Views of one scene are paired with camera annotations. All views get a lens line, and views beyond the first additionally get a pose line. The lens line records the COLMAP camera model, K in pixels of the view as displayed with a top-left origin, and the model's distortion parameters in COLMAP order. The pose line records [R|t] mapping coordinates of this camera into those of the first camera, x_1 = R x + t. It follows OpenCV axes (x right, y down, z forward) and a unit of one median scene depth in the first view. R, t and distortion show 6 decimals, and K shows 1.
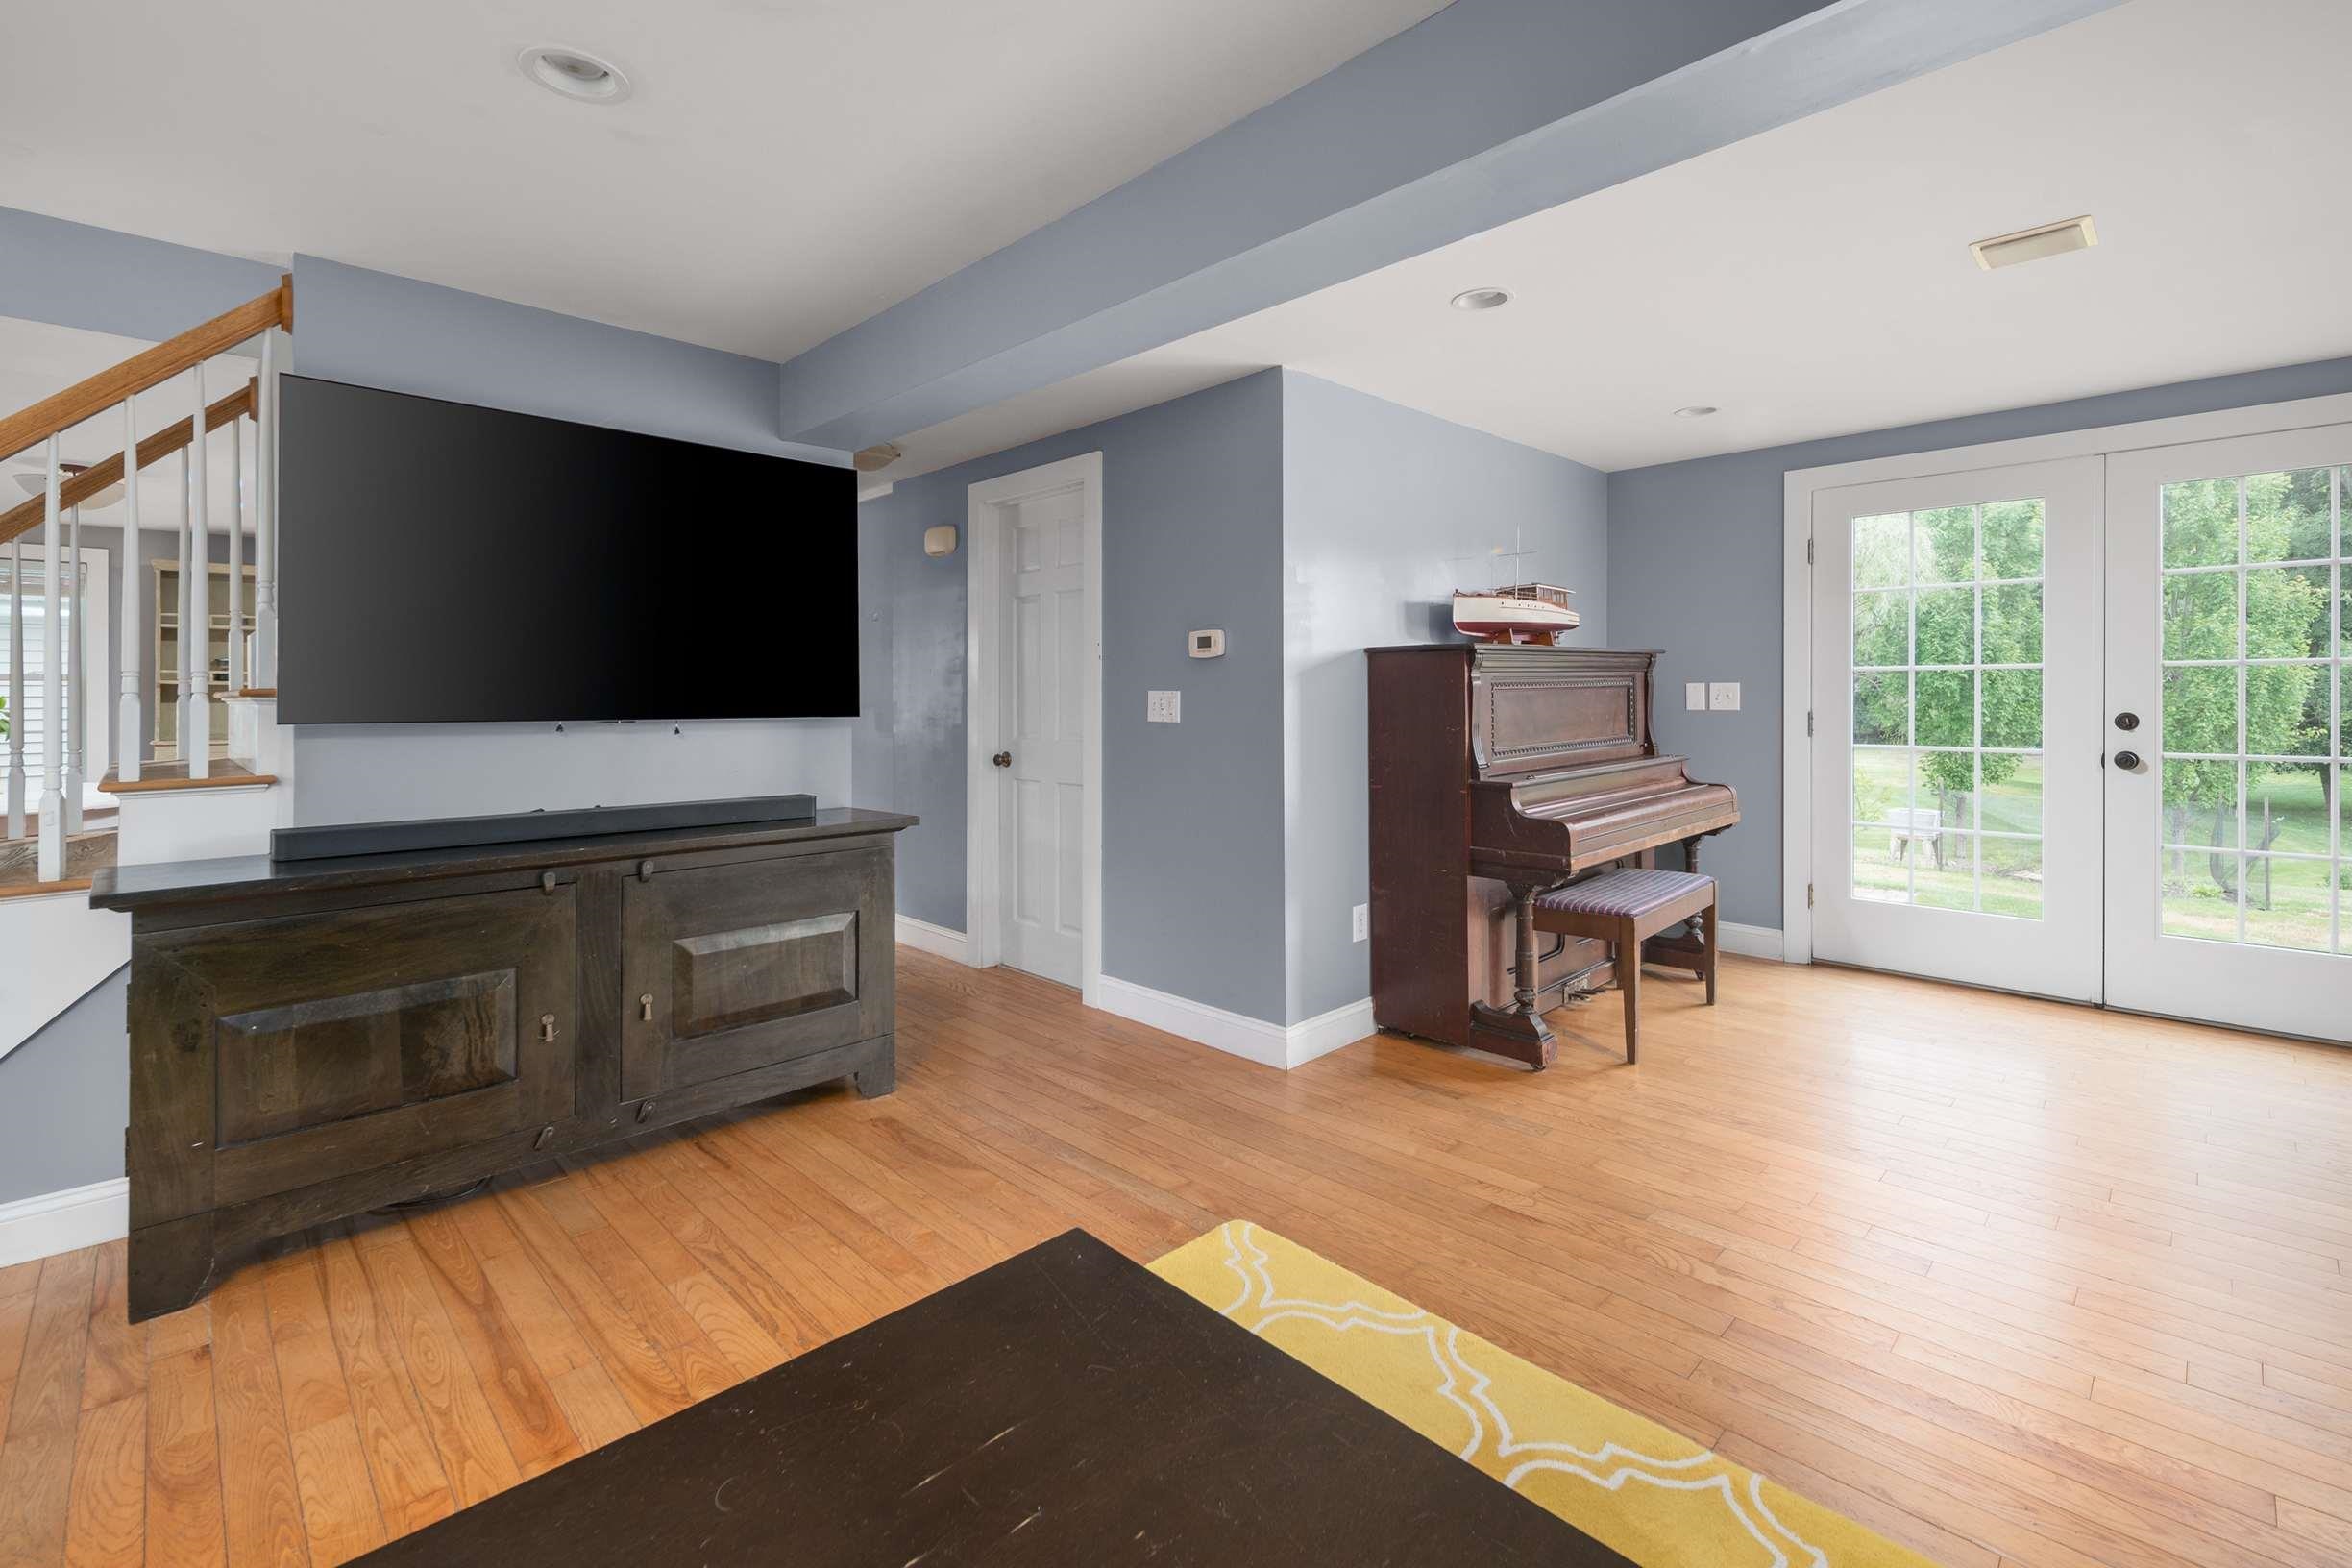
lens RADIAL K [[1104.2, 0, 1178.1], [0, 1104.2, 677.2], [0, 0, 1]] dist [-0.001644, -0.000785]
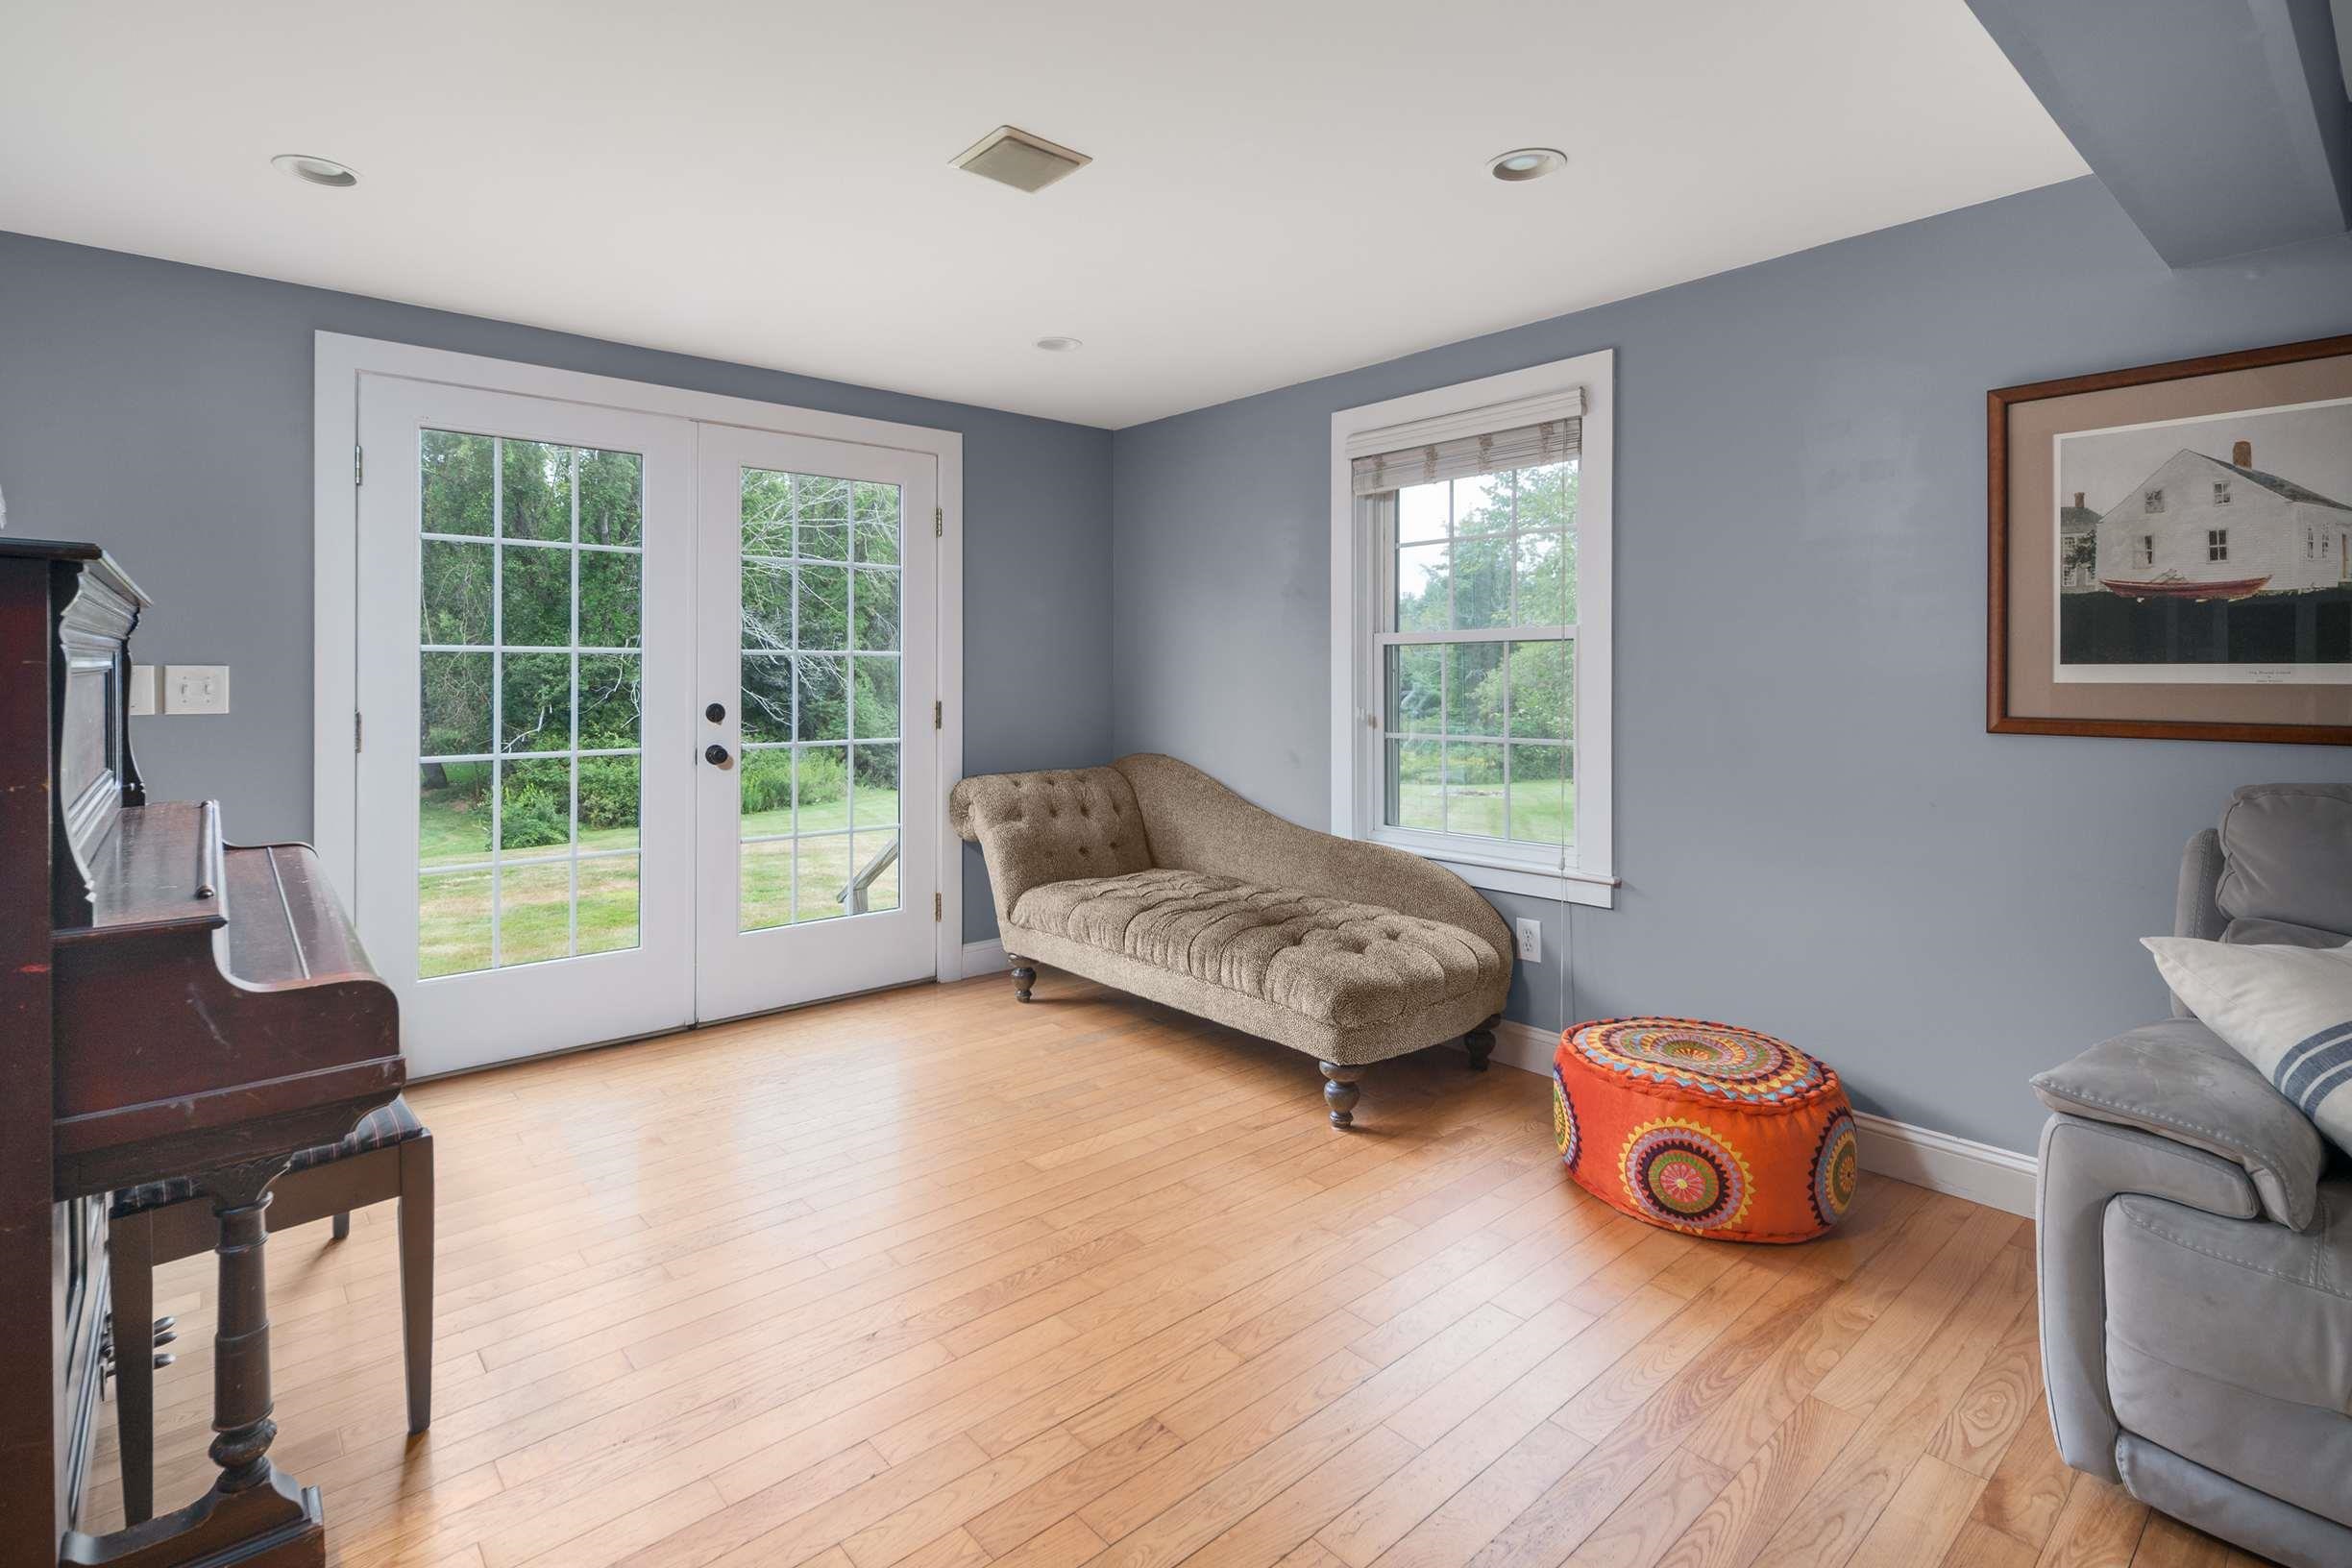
lens RADIAL K [[1104.2, 0, 1178.1], [0, 1104.2, 677.2], [0, 0, 1]] dist [-0.001644, -0.000785]
pose [[0.045145, 0.005622, 0.998965, -0.056052], [-0.008218, 0.999952, -0.005256, 0.011389], [-0.998947, -0.007972, 0.045189, 0.567342]]
